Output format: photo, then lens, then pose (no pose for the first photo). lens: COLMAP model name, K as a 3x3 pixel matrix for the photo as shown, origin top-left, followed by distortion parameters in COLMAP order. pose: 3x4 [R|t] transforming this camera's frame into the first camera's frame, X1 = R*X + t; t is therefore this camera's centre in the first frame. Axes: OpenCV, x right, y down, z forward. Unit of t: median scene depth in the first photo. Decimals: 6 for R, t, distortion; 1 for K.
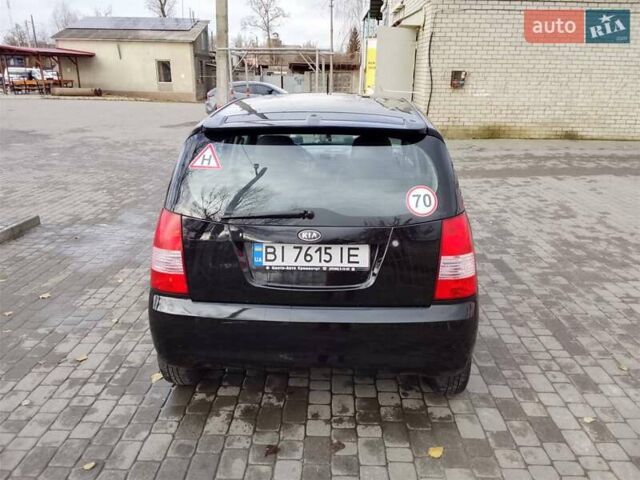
lens RADIAL K [[504.1, 0, 324.6], [0, 504.1, 241.2], [0, 0, 1]] dist [0.100233, -0.143204]
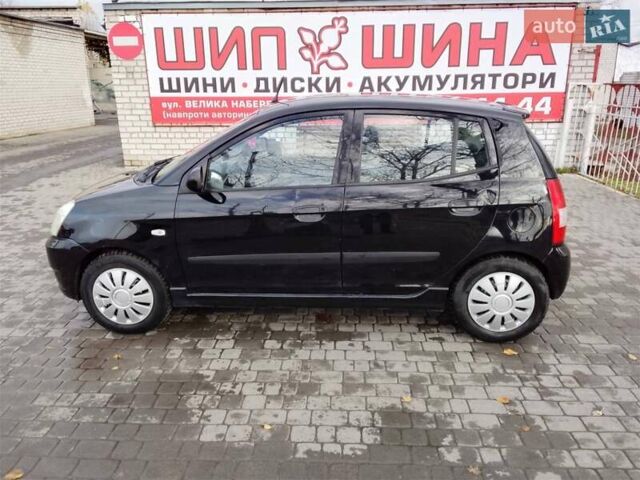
lens RADIAL K [[504.1, 0, 324.6], [0, 504.1, 241.2], [0, 0, 1]] dist [0.100233, -0.143204]
pose [[0.026139, -0.303620, 0.952435, -0.863431], [0.314810, 0.906783, 0.280427, -0.250807], [-0.948795, 0.292506, 0.119285, 0.777297]]
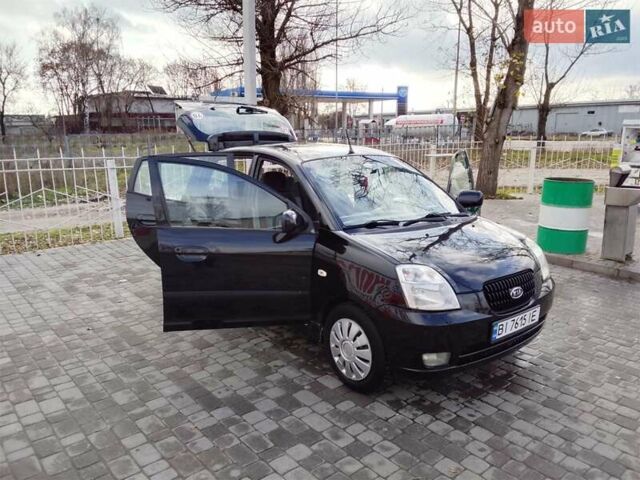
lens RADIAL K [[504.1, 0, 324.6], [0, 504.1, 241.2], [0, 0, 1]] dist [0.100233, -0.143204]
pose [[-0.747666, 0.131368, -0.650951, 0.688299], [-0.216275, 0.878627, 0.425723, -0.497164], [0.627870, 0.459083, -0.628508, 1.532276]]
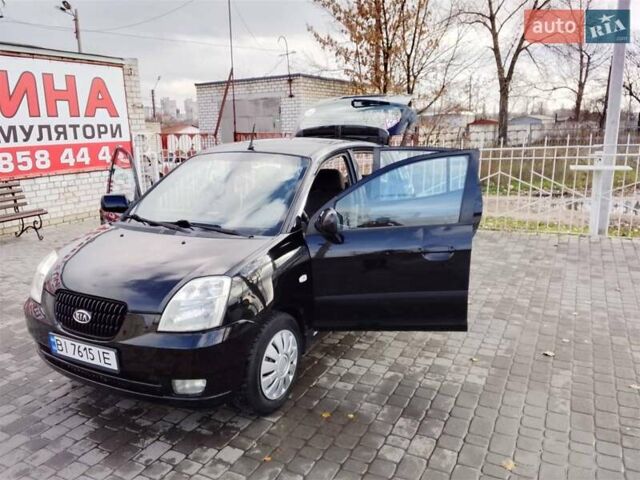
lens RADIAL K [[504.1, 0, 324.6], [0, 504.1, 241.2], [0, 0, 1]] dist [0.100233, -0.143204]
pose [[-0.902806, -0.083703, 0.421824, -0.495466], [0.145916, 0.863066, 0.483555, -0.516547], [-0.404537, 0.498107, -0.766968, 1.591005]]
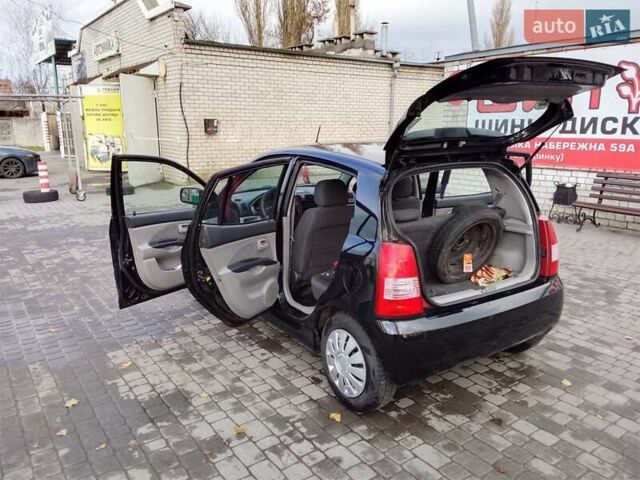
lens RADIAL K [[504.1, 0, 324.6], [0, 504.1, 241.2], [0, 0, 1]] dist [0.100233, -0.143204]
pose [[0.802491, -0.147845, 0.578057, -0.586004], [0.195164, 0.980564, -0.020147, -0.042282], [-0.563843, 0.128984, 0.815748, 0.086827]]
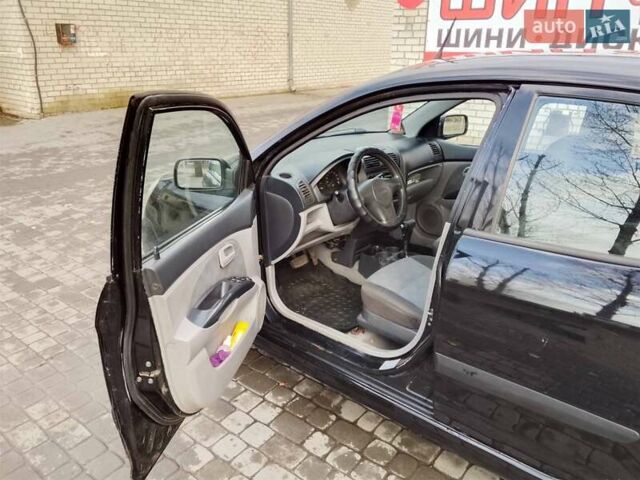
lens RADIAL K [[499.0, 0, 321.5], [0, 499.0, 250.6], [0, 0, 1]] dist [0.079941, -0.113995]
pose [[0.607832, -0.310207, 0.730966, -0.492920], [0.240500, 0.949218, 0.202842, -0.200328], [-0.756770, 0.052504, 0.651570, 0.657633]]
